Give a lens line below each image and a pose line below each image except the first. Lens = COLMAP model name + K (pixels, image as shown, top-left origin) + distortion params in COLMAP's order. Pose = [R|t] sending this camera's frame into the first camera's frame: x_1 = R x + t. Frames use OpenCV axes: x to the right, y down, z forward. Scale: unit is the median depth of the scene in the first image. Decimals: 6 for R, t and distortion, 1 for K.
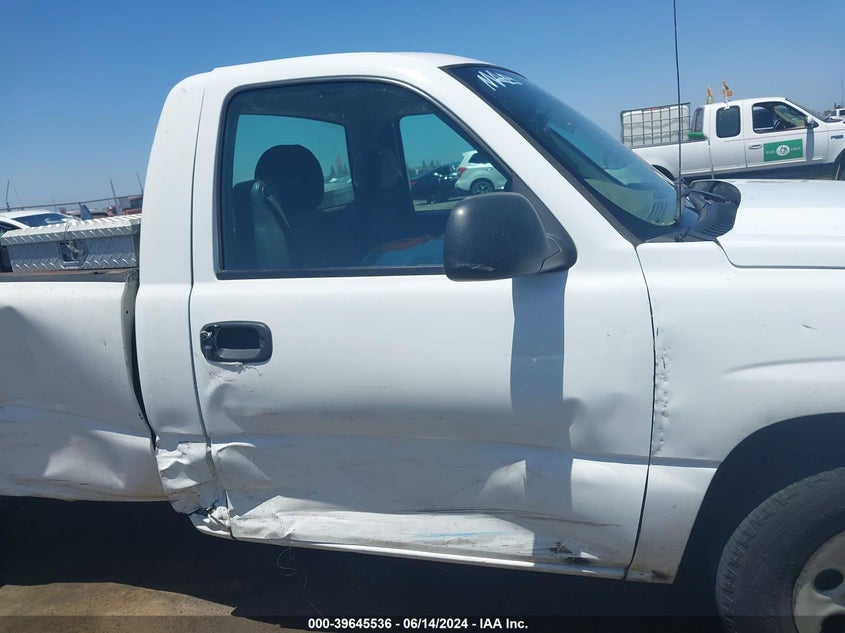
lens RADIAL K [[669.8, 0, 418.4], [0, 669.8, 316.5], [0, 0, 1]] dist [0.007839, -0.003319]
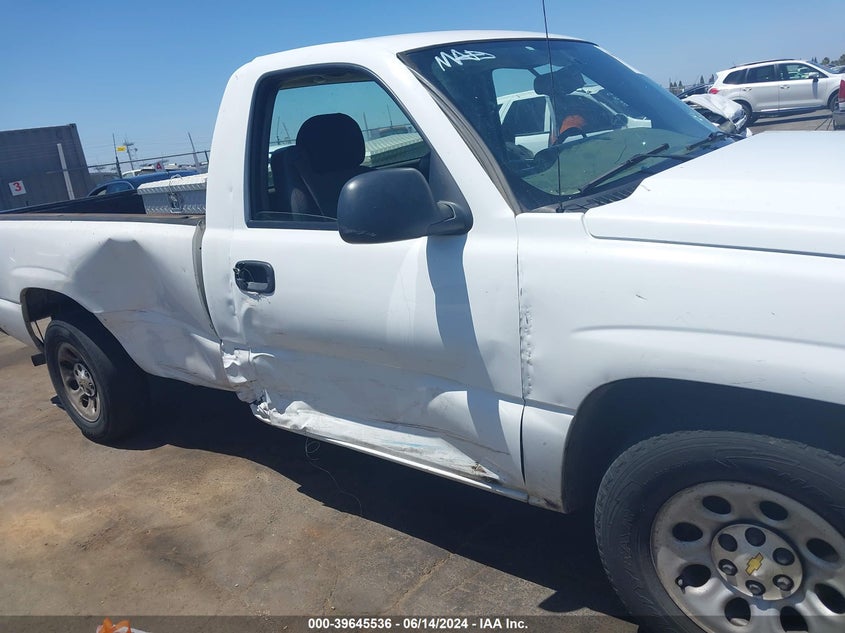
lens RADIAL K [[669.8, 0, 430.6], [0, 669.8, 313.6], [0, 0, 1]] dist [0.007839, -0.003319]
pose [[0.937092, 0.079536, -0.339900, 0.489991], [-0.044115, 0.992873, 0.110708, -0.048933], [0.346283, -0.088749, 0.933923, -0.107124]]
